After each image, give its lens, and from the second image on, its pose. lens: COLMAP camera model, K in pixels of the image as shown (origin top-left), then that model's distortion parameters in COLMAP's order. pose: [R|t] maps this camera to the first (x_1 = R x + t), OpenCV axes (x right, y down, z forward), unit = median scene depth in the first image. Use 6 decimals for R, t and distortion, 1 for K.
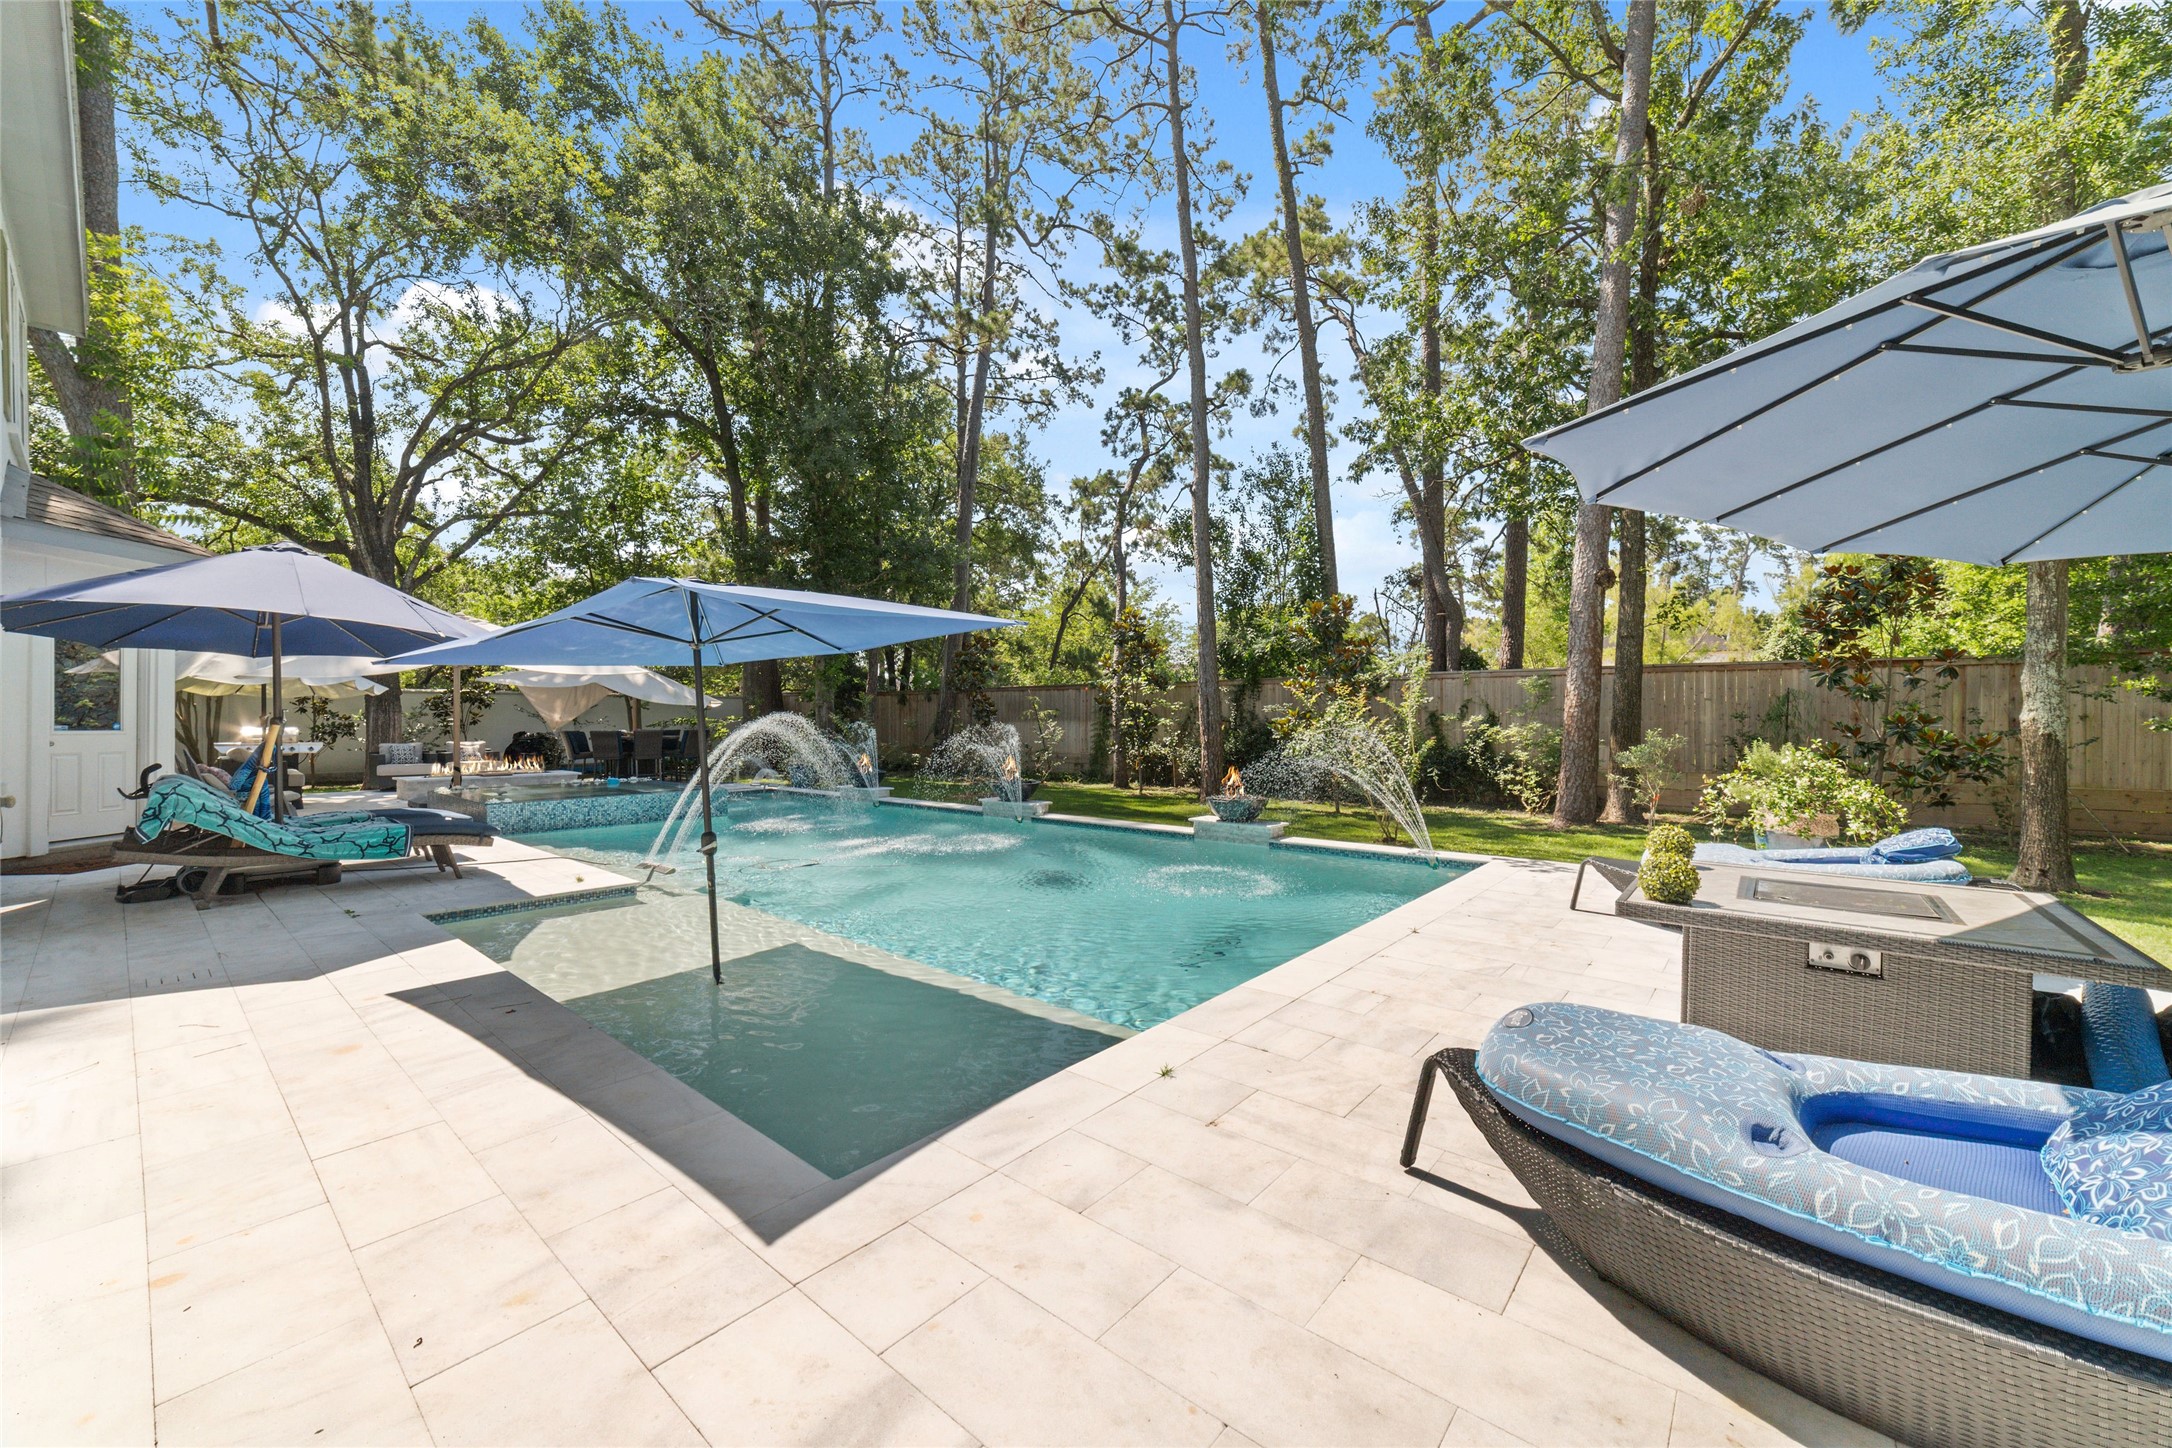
lens RADIAL K [[830.2, 0, 1083.8], [0, 830.2, 724.9], [0, 0, 1]] dist [-0.022336, 0.005791]
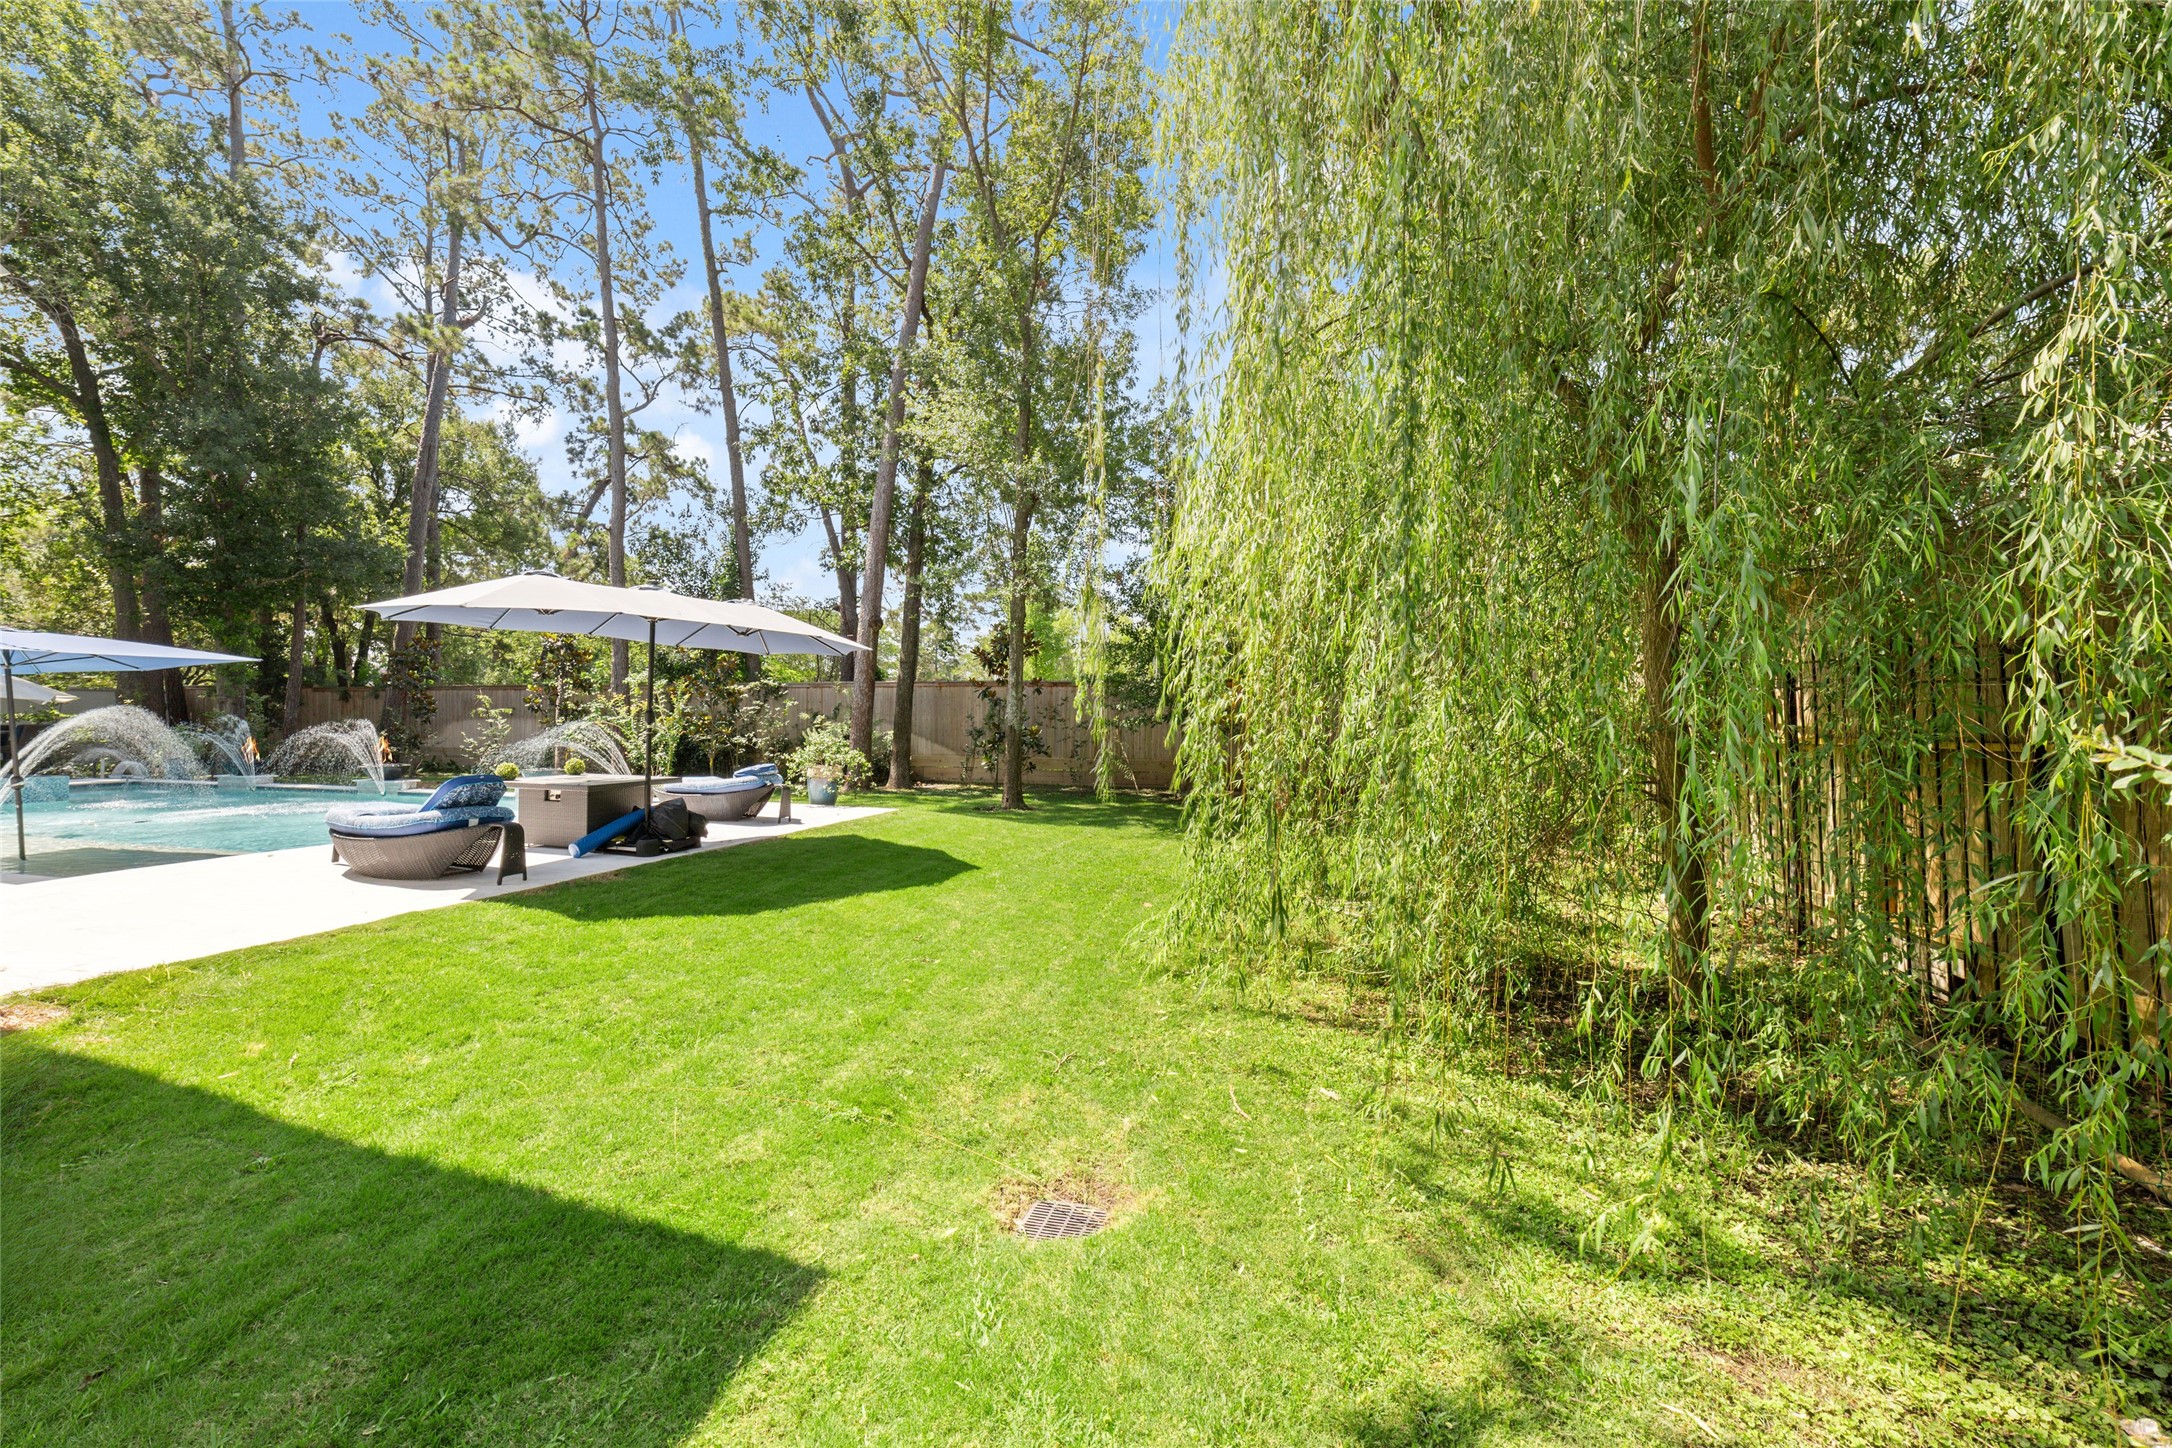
lens RADIAL K [[830.2, 0, 1092.0], [0, 830.2, 724.1], [0, 0, 1]] dist [-0.022336, 0.005791]
pose [[0.899214, -0.013597, 0.437299, 0.165700], [0.005868, 0.999802, 0.019019, -0.006503], [-0.437470, -0.014536, 0.899115, -0.292976]]
